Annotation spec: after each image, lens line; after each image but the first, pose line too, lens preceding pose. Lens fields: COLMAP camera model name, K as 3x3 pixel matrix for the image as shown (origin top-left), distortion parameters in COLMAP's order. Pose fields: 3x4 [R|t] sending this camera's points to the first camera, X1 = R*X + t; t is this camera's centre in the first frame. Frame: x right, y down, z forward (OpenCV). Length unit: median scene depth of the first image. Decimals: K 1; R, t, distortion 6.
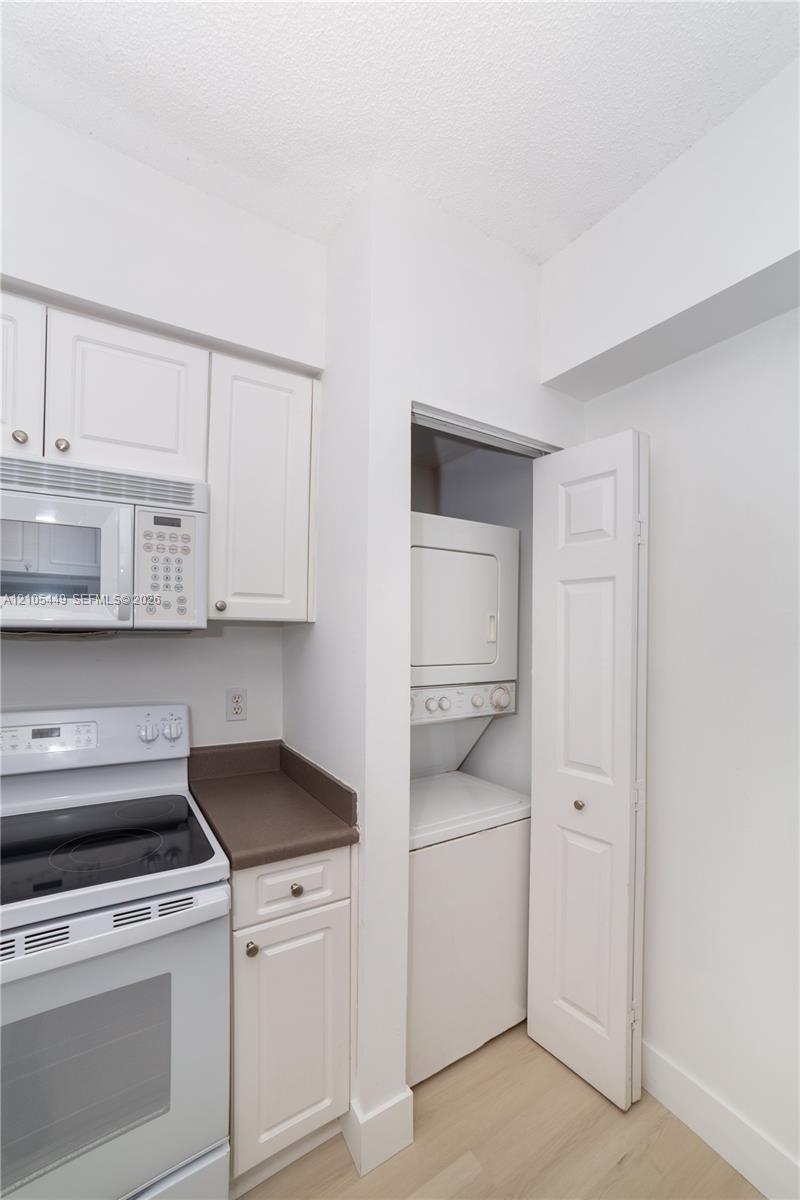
lens RADIAL K [[480.2, 0, 398.1], [0, 480.2, 627.3], [0, 0, 1]] dist [-0.075497, 0.032976]
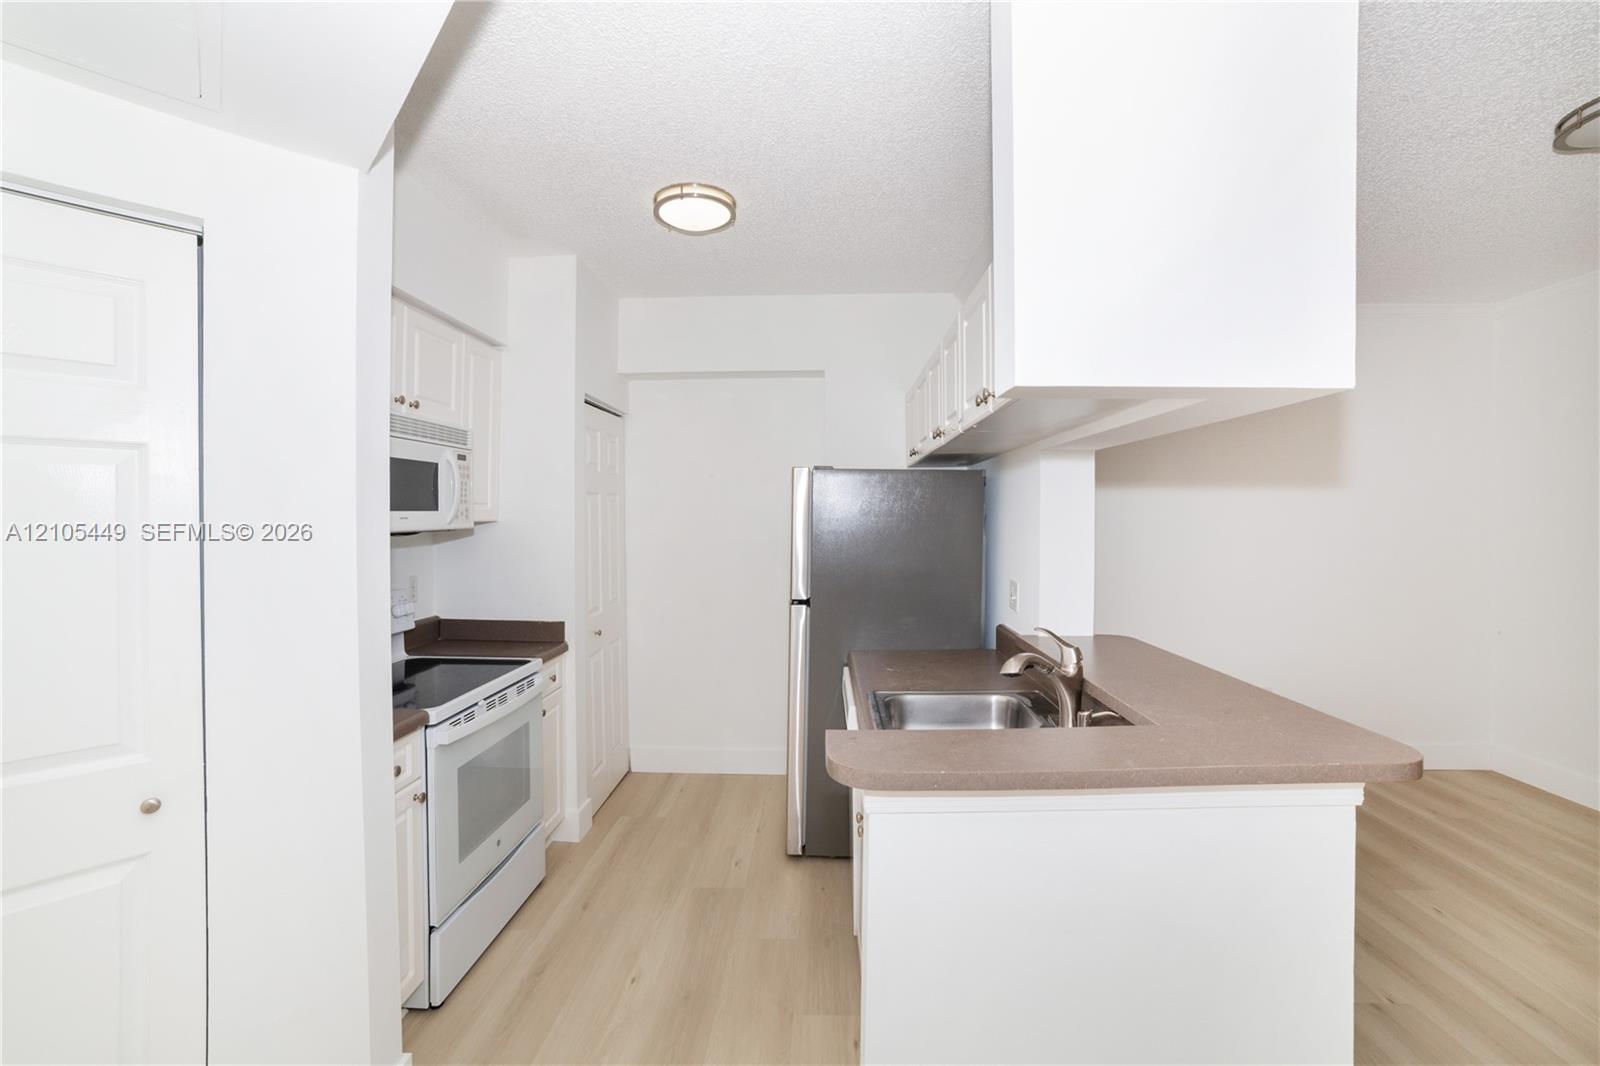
lens RADIAL K [[640.3, 0, 803.4], [0, 640.3, 521.9], [0, 0, 1]] dist [-0.075497, 0.032976]
pose [[0.538041, -0.030115, 0.842381, -1.573385], [0.018791, 0.999542, 0.023731, -0.046947], [-0.842709, 0.003061, 0.538360, -0.972790]]
